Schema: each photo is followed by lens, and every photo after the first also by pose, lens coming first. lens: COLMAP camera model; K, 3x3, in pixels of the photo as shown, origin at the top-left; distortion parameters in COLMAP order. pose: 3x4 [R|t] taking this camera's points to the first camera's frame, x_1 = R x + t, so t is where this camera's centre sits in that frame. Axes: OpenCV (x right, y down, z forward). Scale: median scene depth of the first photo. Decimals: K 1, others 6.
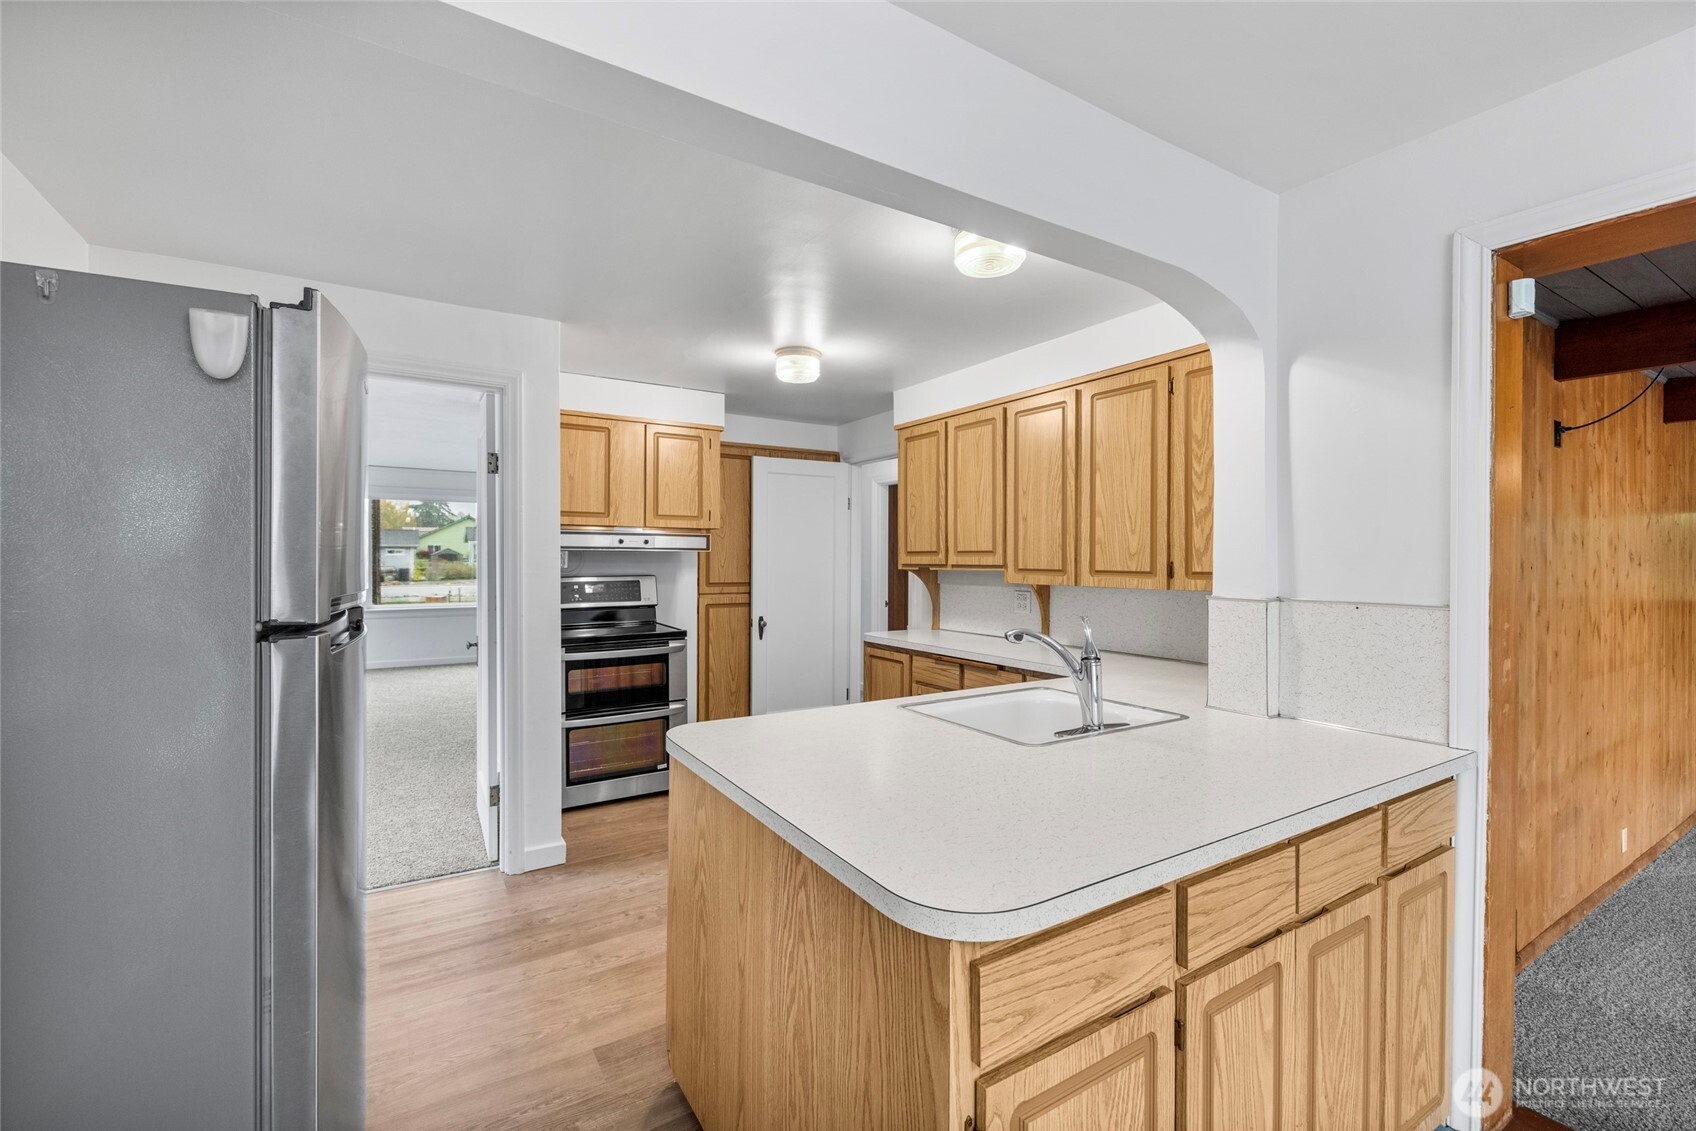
lens RADIAL K [[721.9, 0, 850.3], [0, 721.9, 562.6], [0, 0, 1]] dist [0.003212, 0.000500]
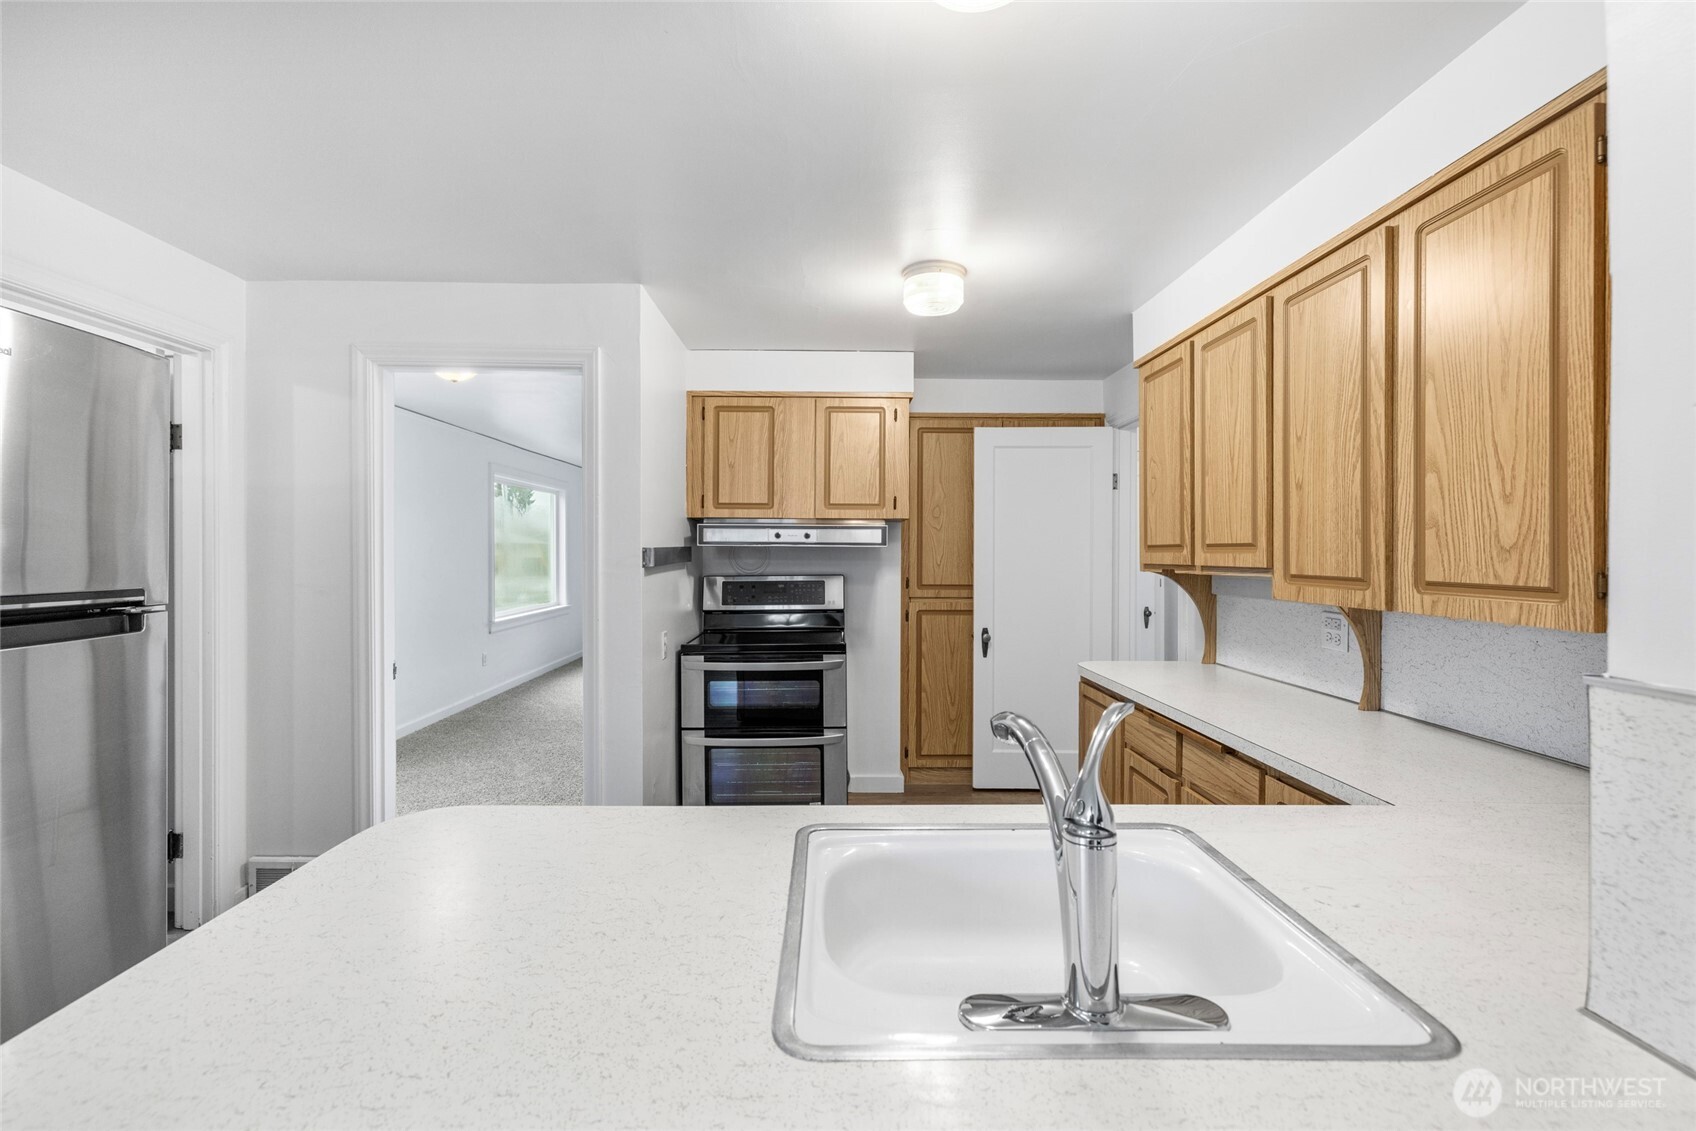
lens RADIAL K [[732.2, 0, 842.0], [0, 732.2, 551.1], [0, 0, 1]] dist [0.000655, -0.000031]
pose [[0.854806, -0.001993, -0.518945, 0.200634], [-0.002752, 0.999961, -0.008373, -0.003643], [0.518941, 0.008585, 0.854767, 0.285763]]
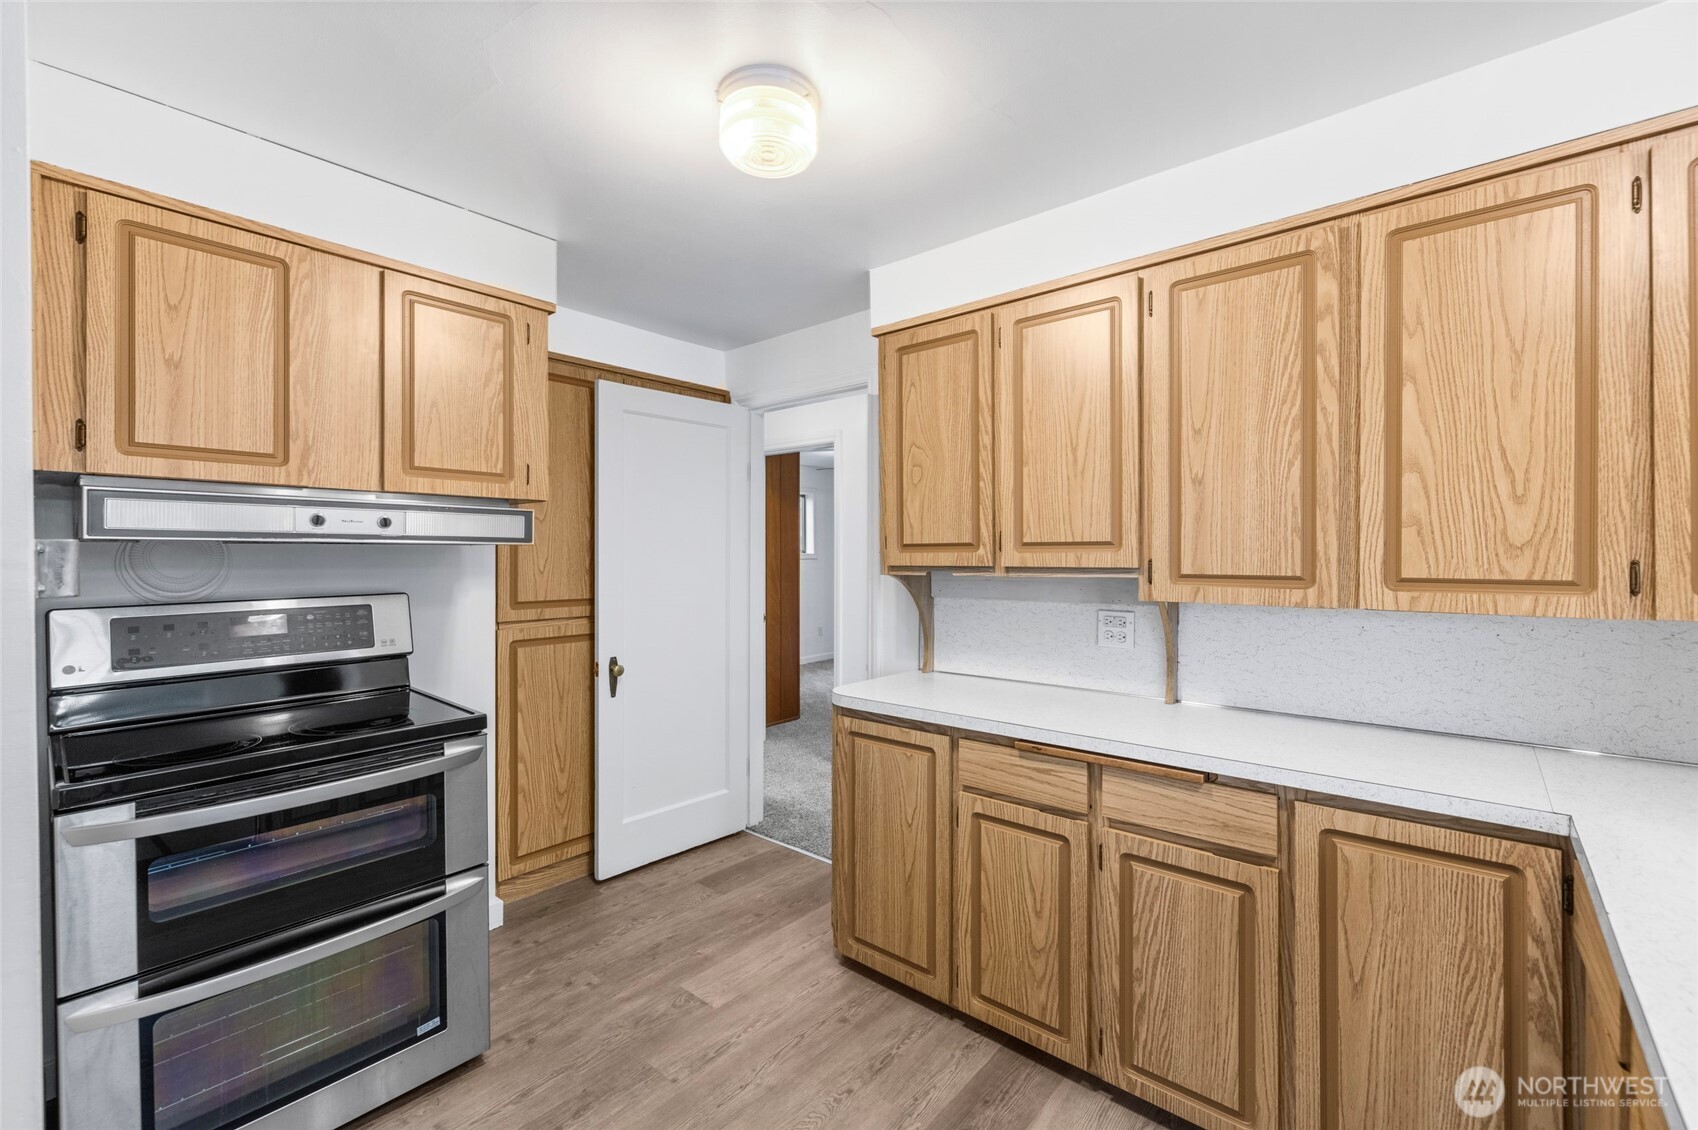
lens RADIAL K [[717.0, 0, 850.0], [0, 717.0, 557.1], [0, 0, 1]] dist [0.000180, -0.000248]
pose [[0.956656, -0.005967, 0.291159, -0.136140], [0.006818, 0.999975, -0.001906, -0.004459], [-0.291140, 0.003808, 0.956673, 0.490404]]
